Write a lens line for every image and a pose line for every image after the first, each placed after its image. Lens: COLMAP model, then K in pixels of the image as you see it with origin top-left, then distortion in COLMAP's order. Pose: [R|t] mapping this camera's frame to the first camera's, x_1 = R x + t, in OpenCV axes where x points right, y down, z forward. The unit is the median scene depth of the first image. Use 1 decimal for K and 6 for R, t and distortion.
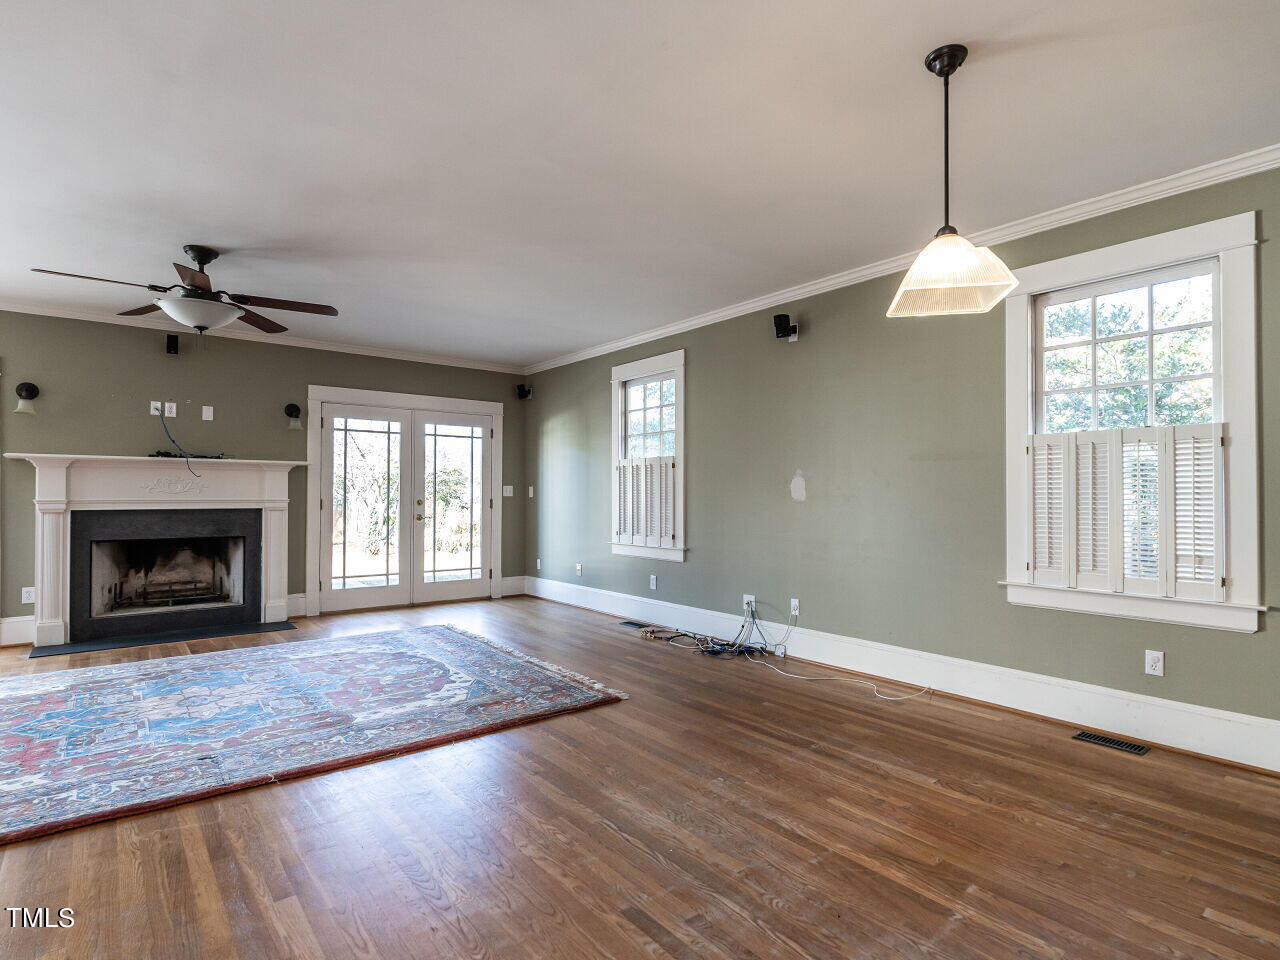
lens RADIAL K [[674.5, 0, 644.1], [0, 674.5, 486.1], [0, 0, 1]] dist [-0.004193, 0.000027]
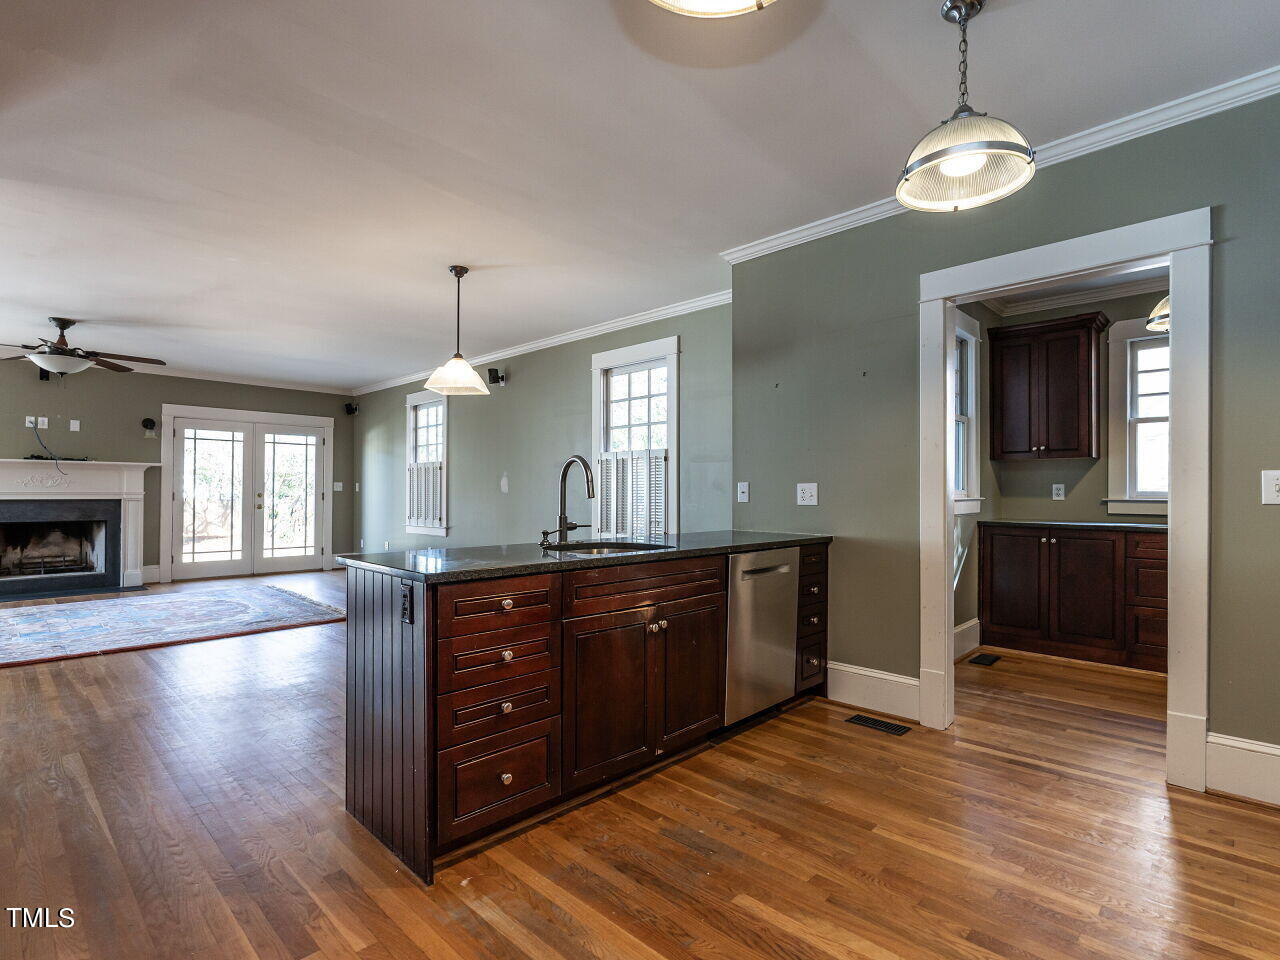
lens RADIAL K [[645.8, 0, 642.5], [0, 645.8, 484.9], [0, 0, 1]] dist [-0.000983, -0.000582]
pose [[0.992547, 0.003078, 0.121826, 0.291197], [-0.003232, 0.999994, 0.001070, 0.001228], [-0.121822, -0.001456, 0.992551, -0.373601]]
